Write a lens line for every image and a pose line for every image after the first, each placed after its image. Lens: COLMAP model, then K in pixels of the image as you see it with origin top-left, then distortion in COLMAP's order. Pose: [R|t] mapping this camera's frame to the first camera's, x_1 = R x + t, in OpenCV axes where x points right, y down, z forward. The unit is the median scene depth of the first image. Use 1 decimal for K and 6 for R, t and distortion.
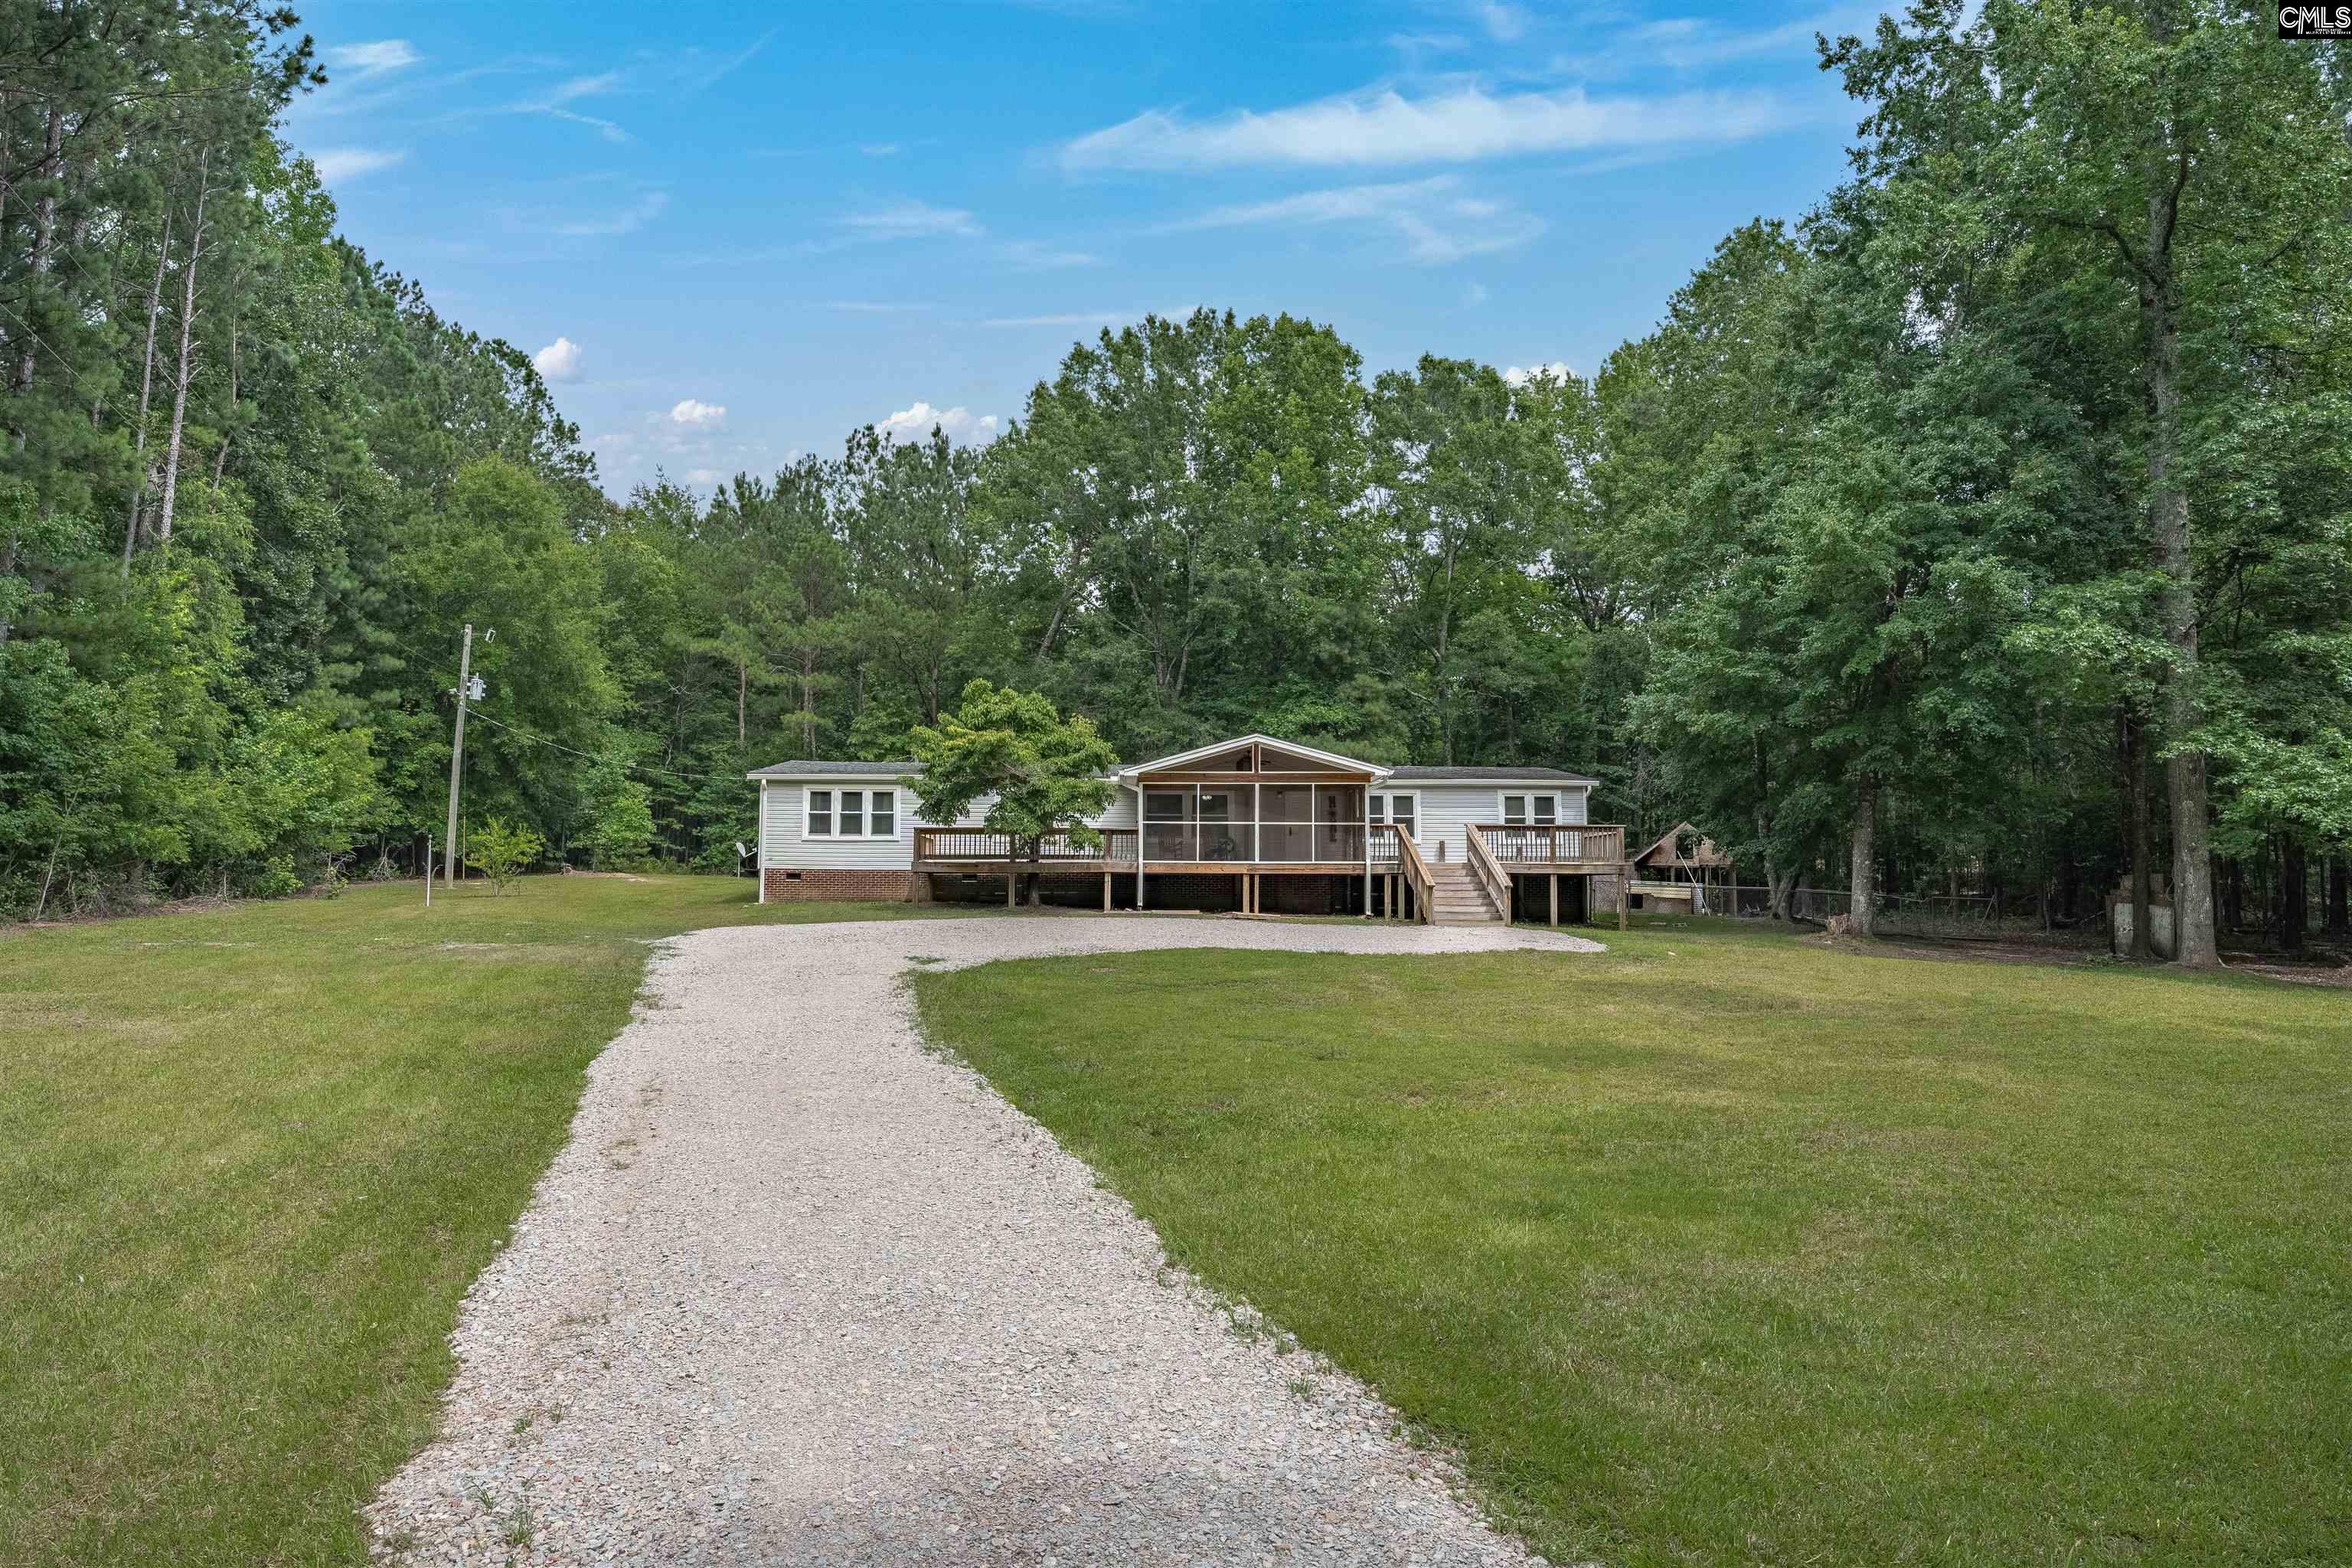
lens RADIAL K [[1290.8, 0, 1139.6], [0, 1290.8, 750.3], [0, 0, 1]] dist [-0.079959, 0.045225]
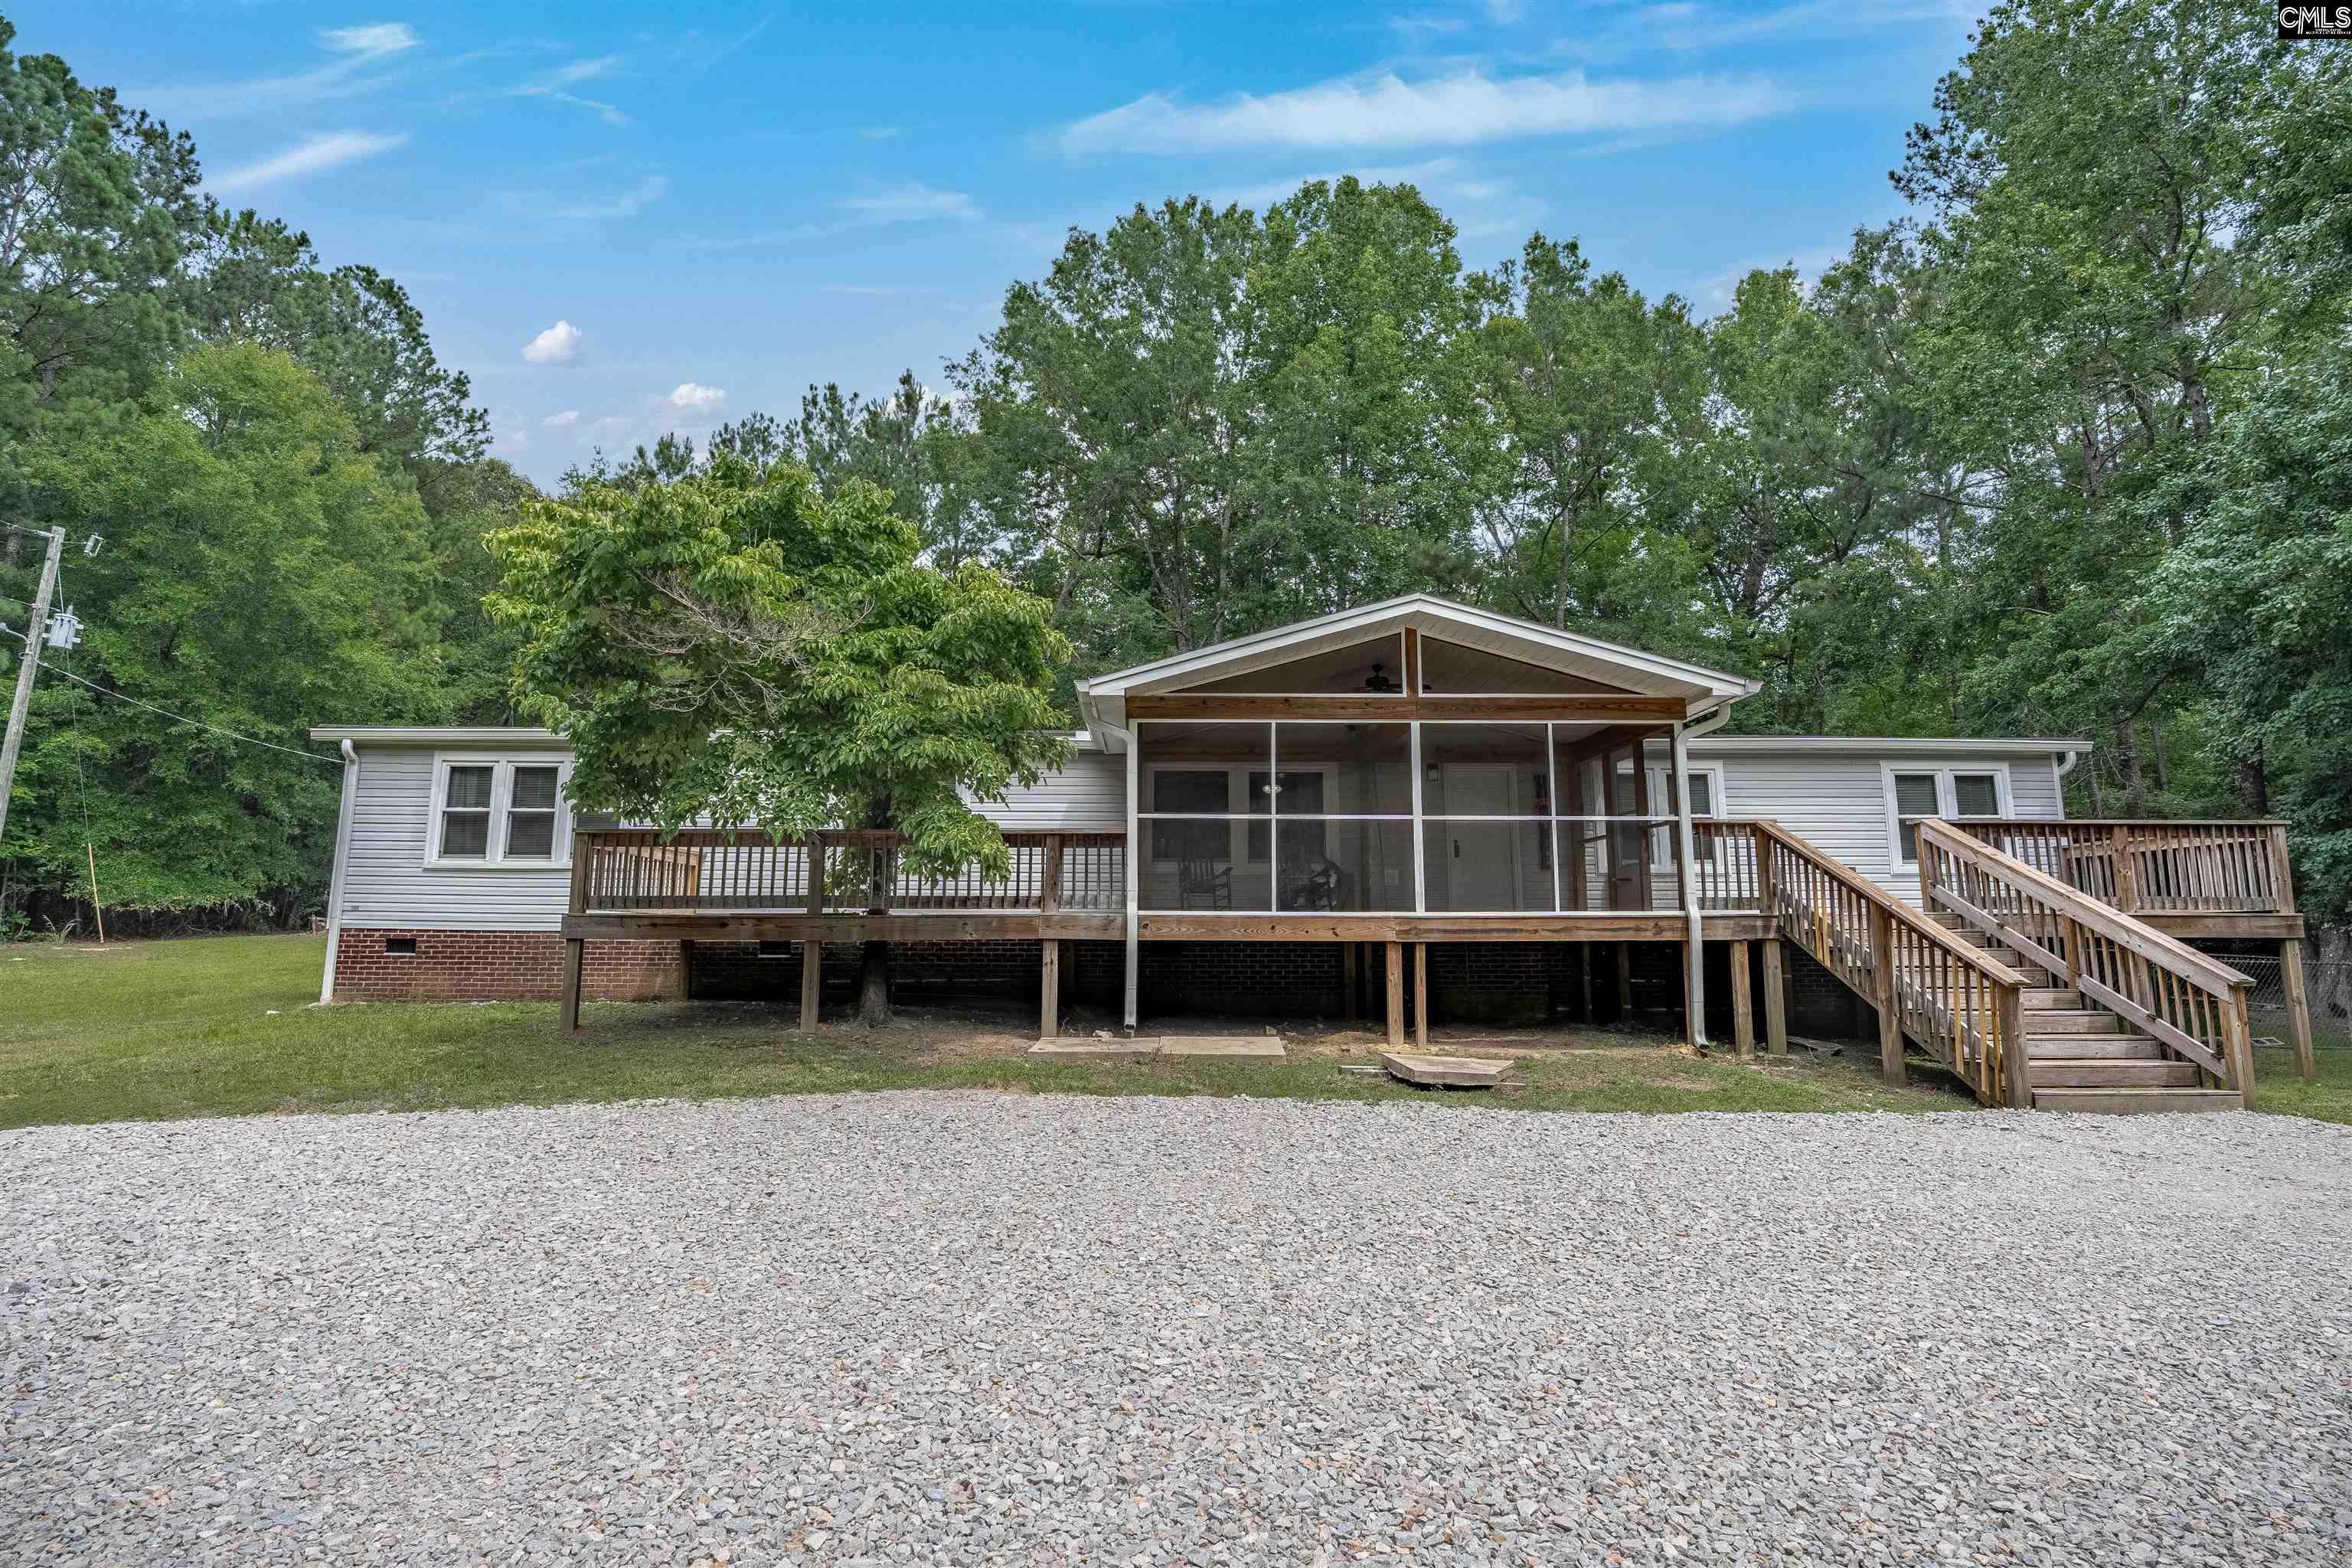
lens RADIAL K [[1094.3, 0, 1181.3], [0, 1094.3, 768.8], [0, 0, 1]] dist [-0.064041, 0.023156]
pose [[0.999941, -0.001253, 0.010810, 0.011768], [0.001769, 0.998851, -0.047893, 0.052763], [-0.010738, 0.047909, 0.998794, 0.602021]]
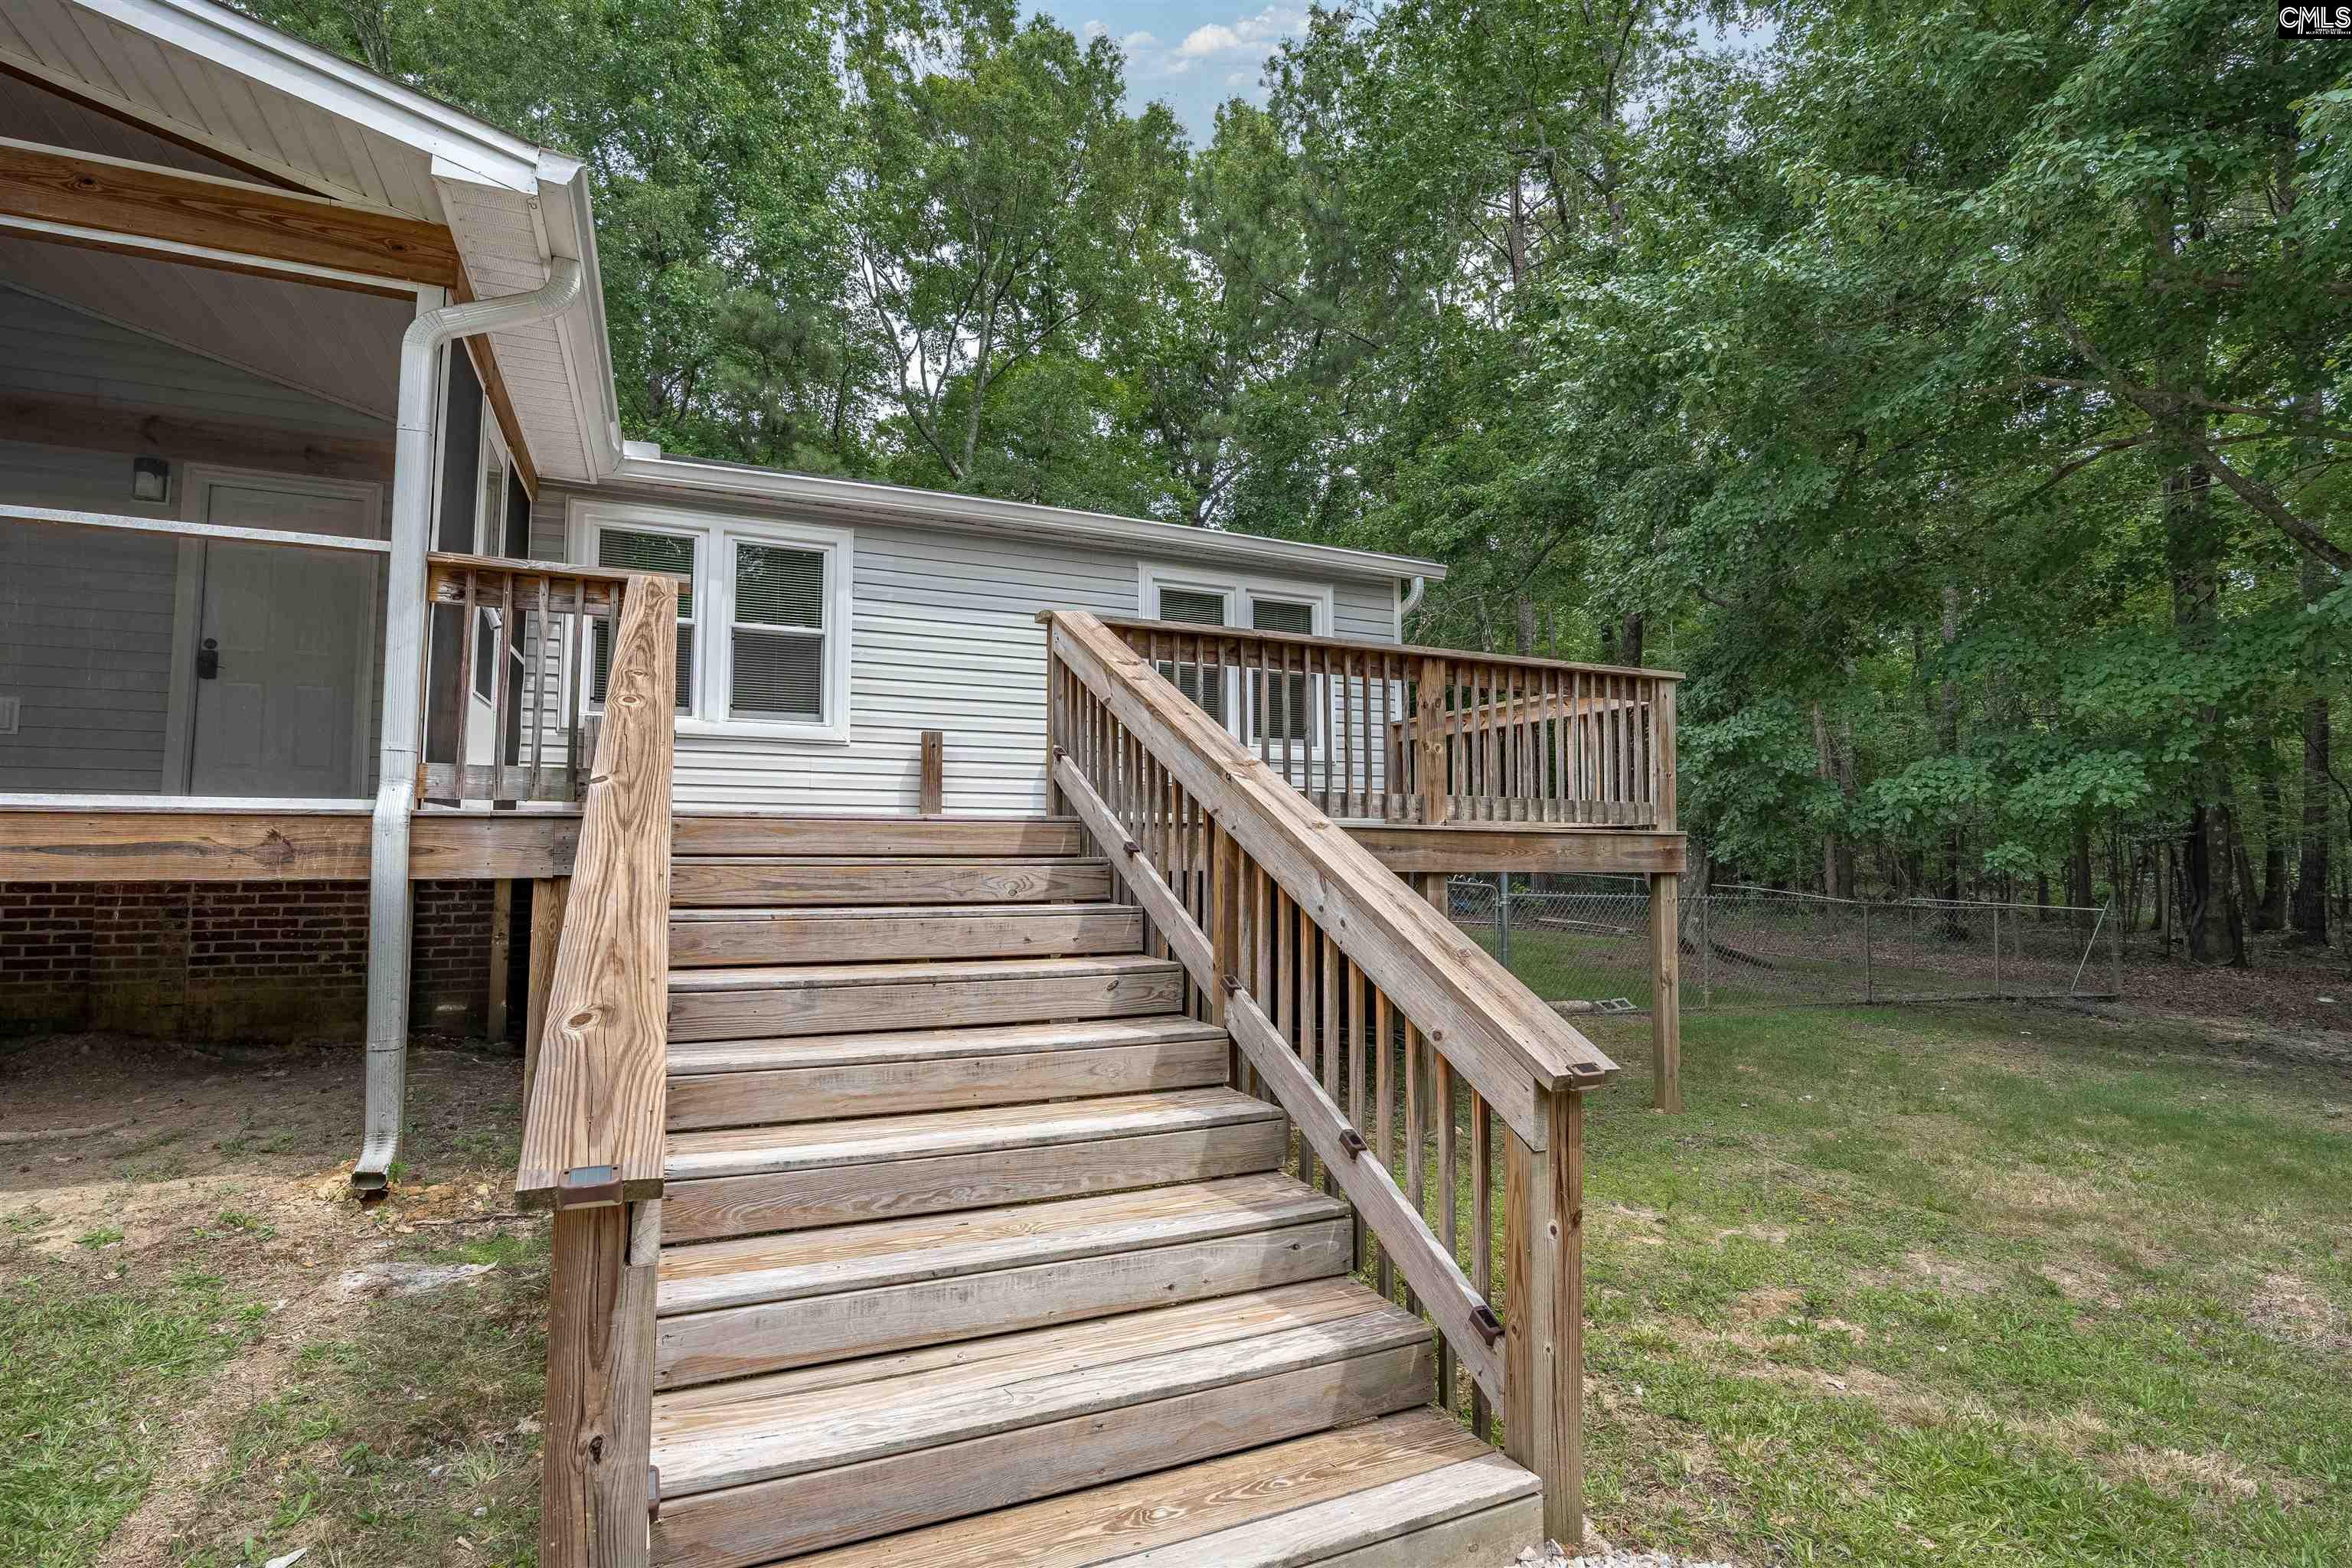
lens RADIAL K [[1111.0, 0, 1183.9], [0, 1111.0, 745.9], [0, 0, 1]] dist [0.000151, 0.024269]
pose [[0.908521, 0.036607, 0.416232, 0.187701], [-0.044256, 0.998982, 0.008741, 0.068752], [-0.415488, -0.026362, 0.909216, 0.771953]]
